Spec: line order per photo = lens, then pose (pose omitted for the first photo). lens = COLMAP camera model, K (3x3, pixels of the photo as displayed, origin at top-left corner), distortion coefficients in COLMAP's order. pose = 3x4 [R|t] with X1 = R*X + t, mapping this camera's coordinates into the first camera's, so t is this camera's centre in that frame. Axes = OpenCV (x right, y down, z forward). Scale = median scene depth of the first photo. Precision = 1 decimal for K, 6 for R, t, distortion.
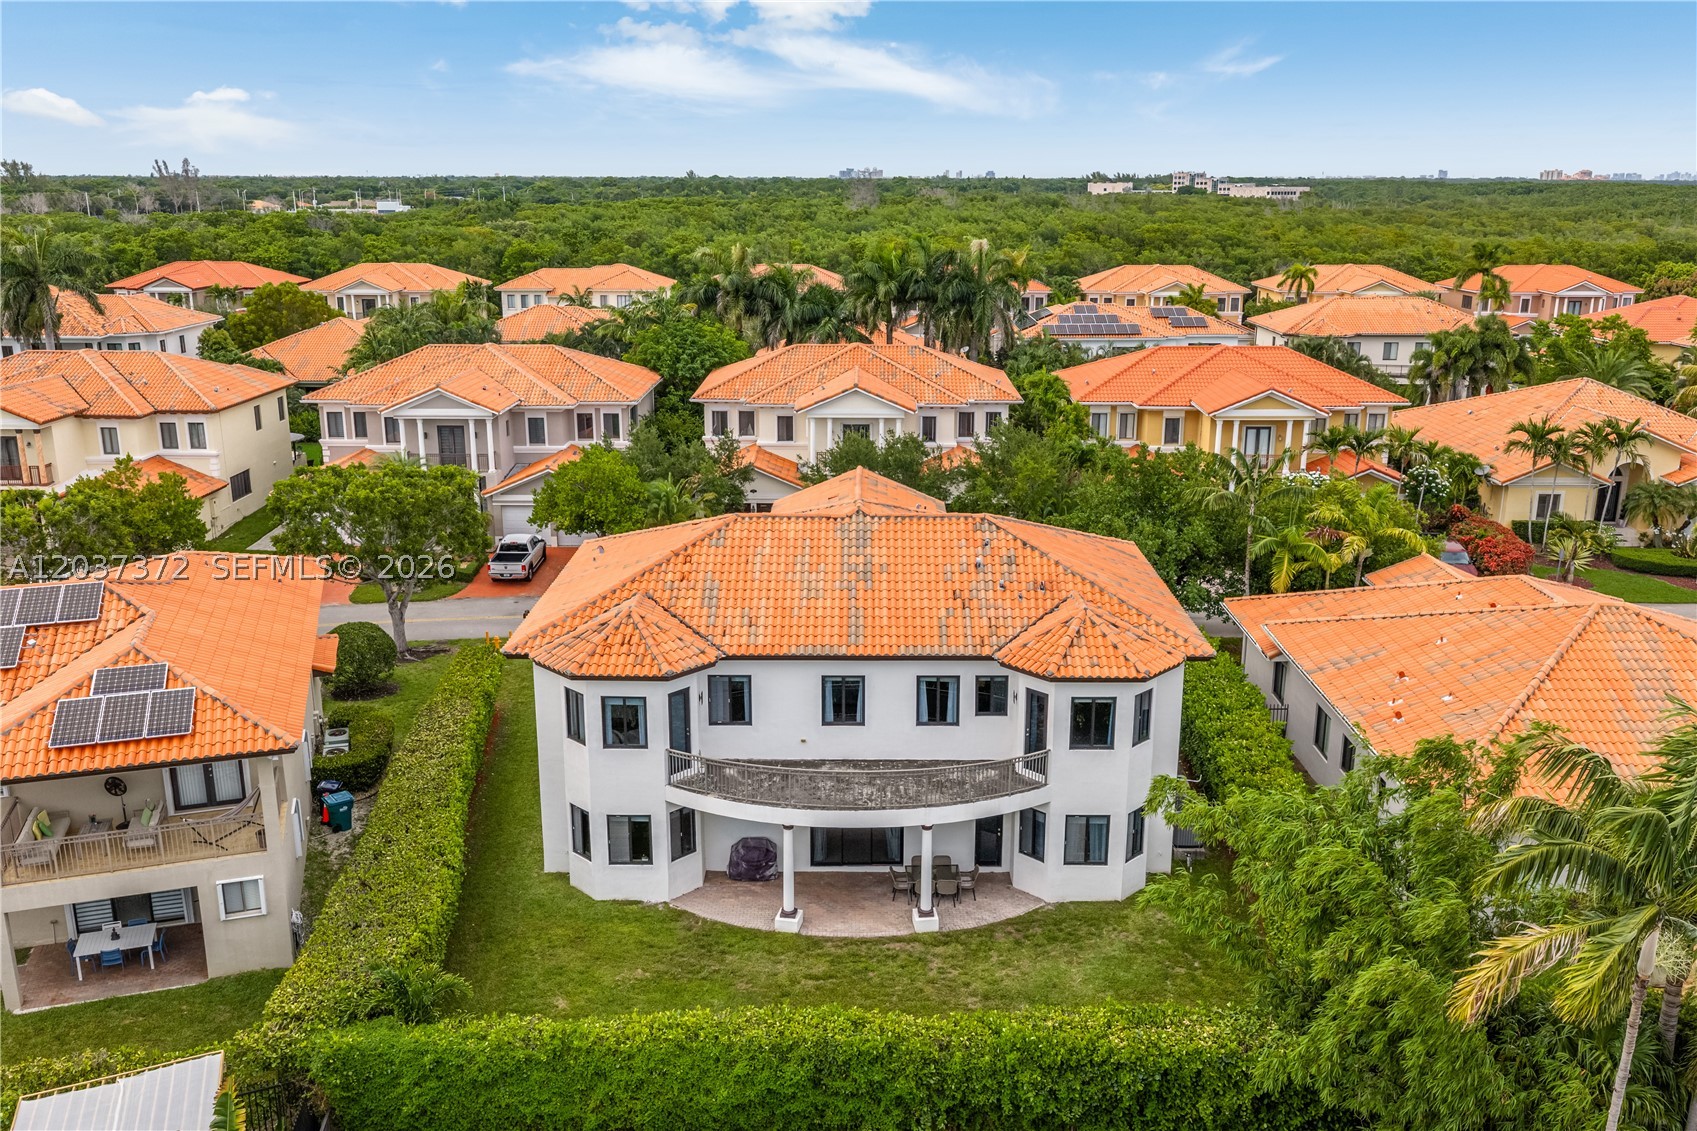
lens RADIAL K [[1389.2, 0, 848.5], [0, 1389.2, 565.5], [0, 0, 1]] dist [0.006597, -0.004233]
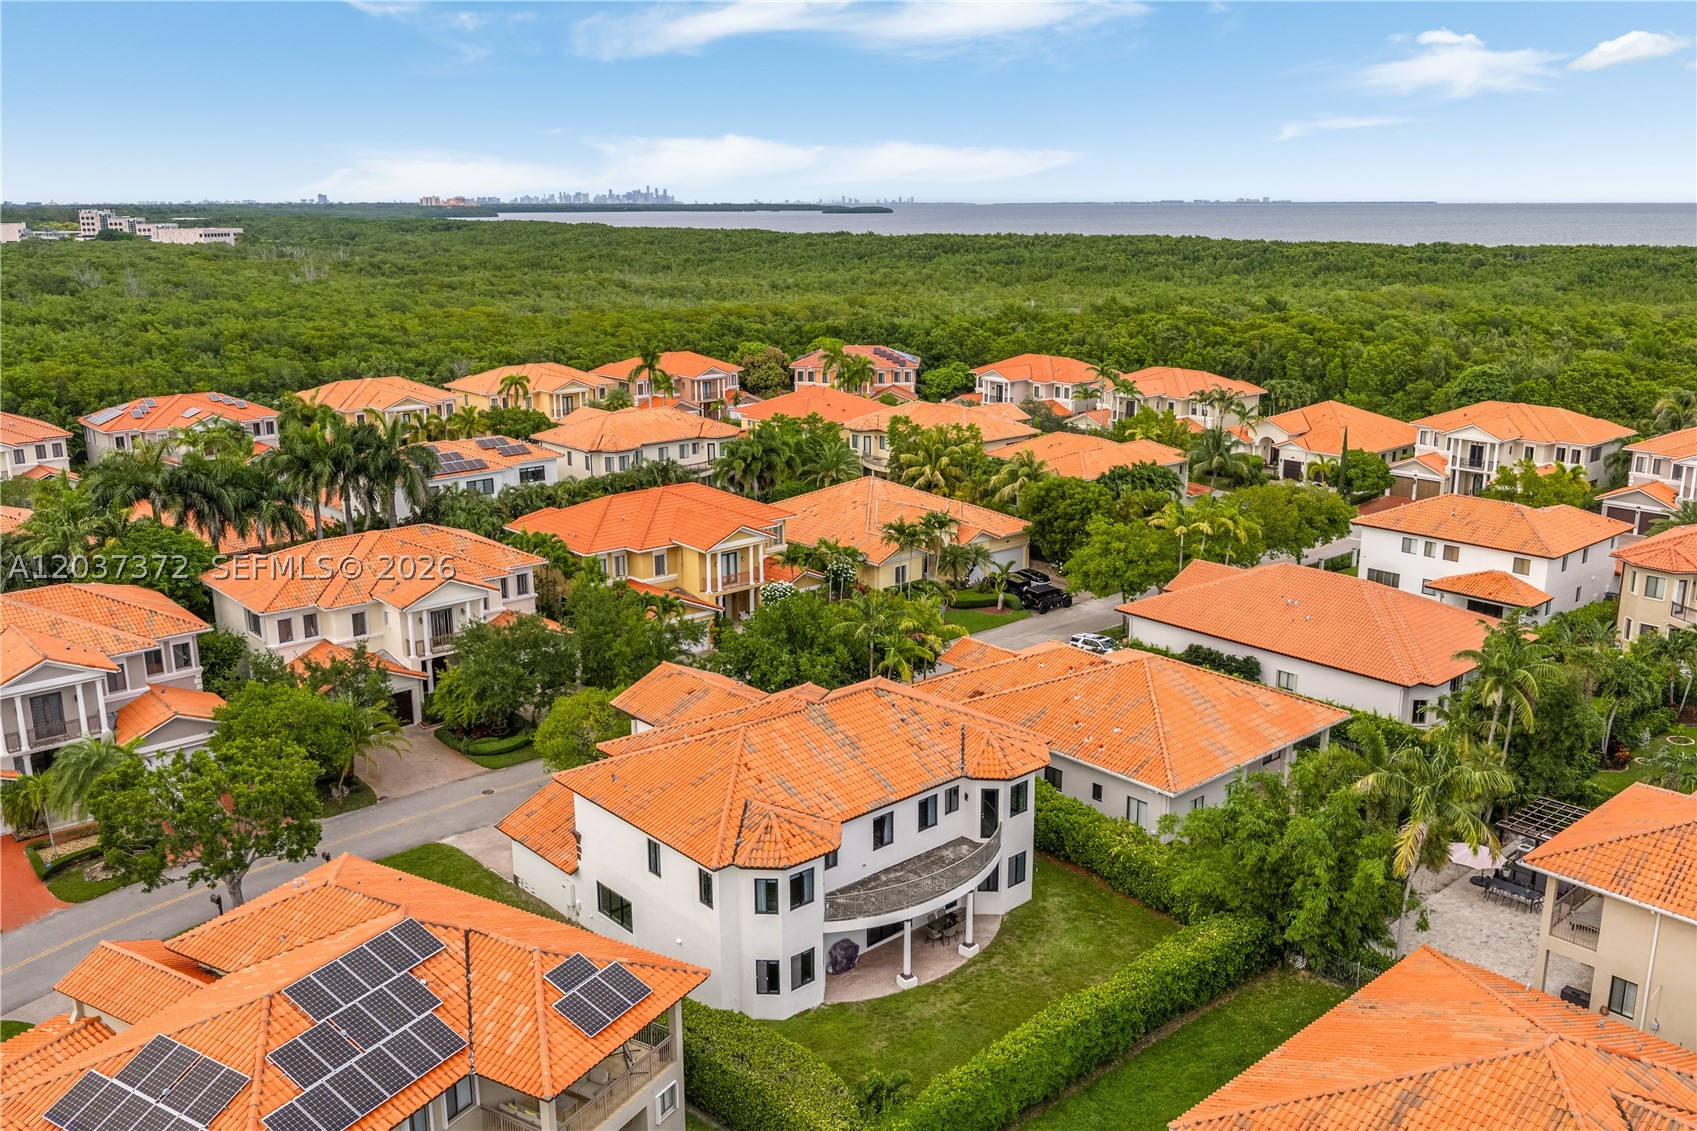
lens RADIAL K [[1389.2, 0, 848.5], [0, 1389.2, 565.5], [0, 0, 1]] dist [0.006597, -0.004233]
pose [[0.744811, -0.171985, 0.644731, -0.496013], [0.185199, 0.981534, 0.047882, -0.137316], [-0.641061, 0.083741, 0.762908, -0.078470]]
